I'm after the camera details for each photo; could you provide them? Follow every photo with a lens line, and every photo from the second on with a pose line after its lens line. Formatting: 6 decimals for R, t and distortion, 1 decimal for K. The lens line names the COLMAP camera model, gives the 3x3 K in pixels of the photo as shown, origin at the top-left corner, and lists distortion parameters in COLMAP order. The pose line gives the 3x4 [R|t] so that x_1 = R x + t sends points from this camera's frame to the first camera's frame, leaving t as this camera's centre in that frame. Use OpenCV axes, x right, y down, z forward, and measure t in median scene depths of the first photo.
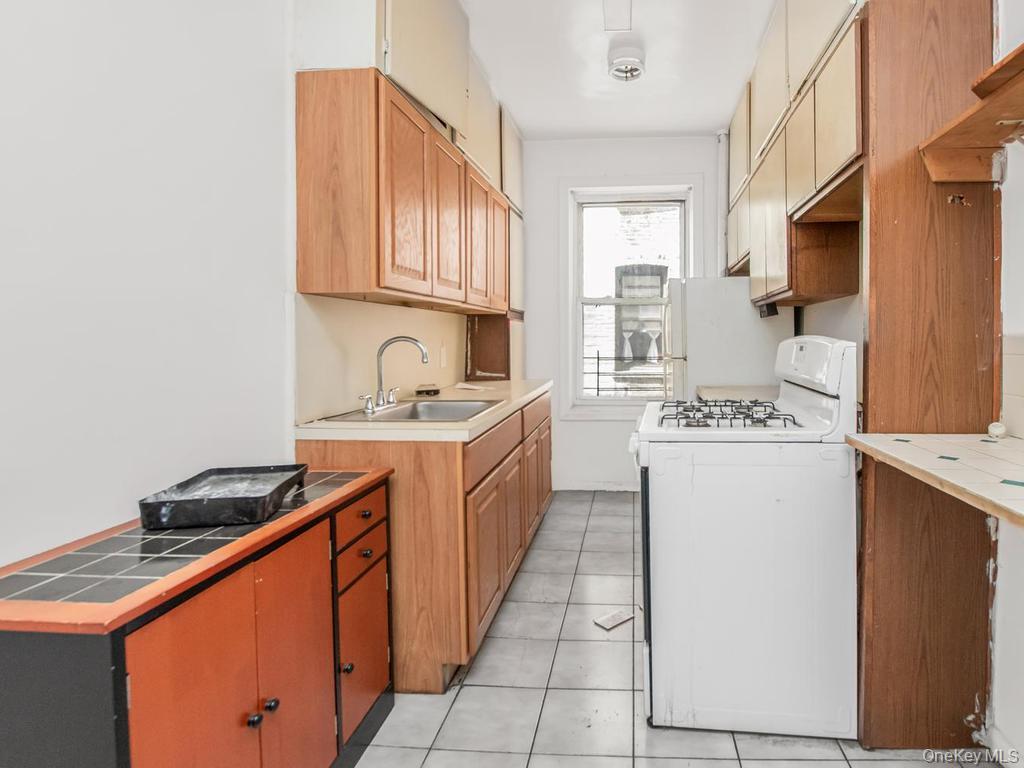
lens RADIAL K [[550.8, 0, 609.7], [0, 550.8, 334.7], [0, 0, 1]] dist [-0.011565, 0.000407]
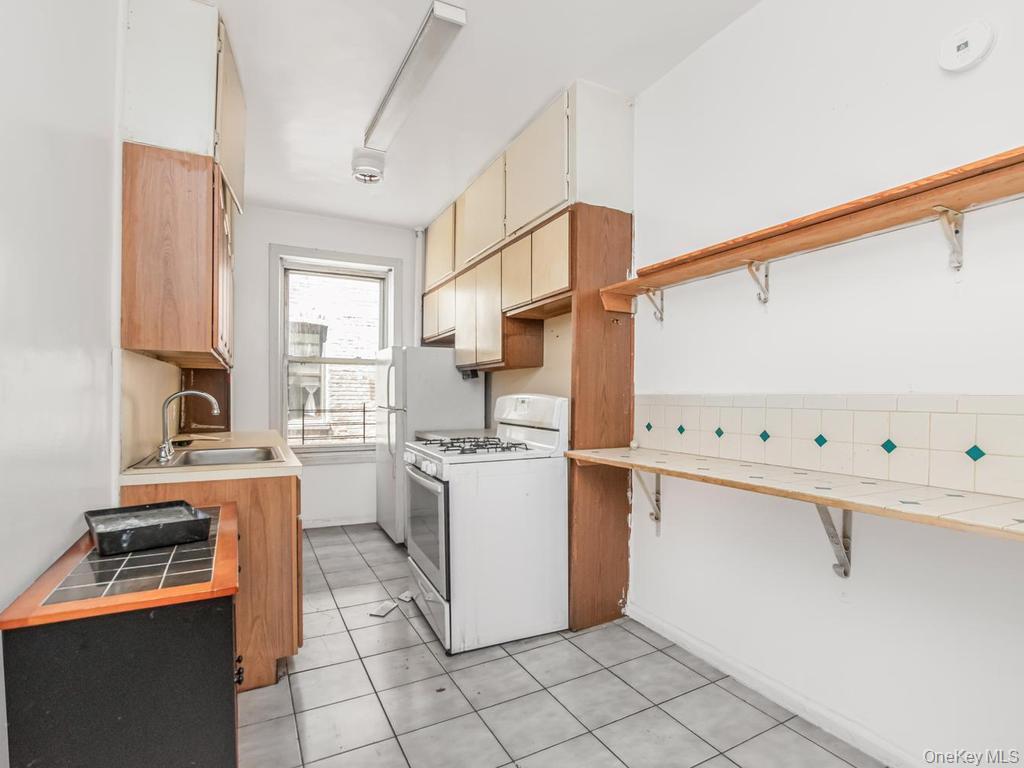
lens RADIAL K [[514.8, 0, 512.0], [0, 514.8, 384.0], [0, 0, 1]] dist [-0.013398, 0.000433]
pose [[0.861766, 0.019312, 0.506938, -0.438437], [-0.013824, 0.999798, -0.014588, -0.003805], [-0.507118, 0.005564, 0.861859, -0.253322]]
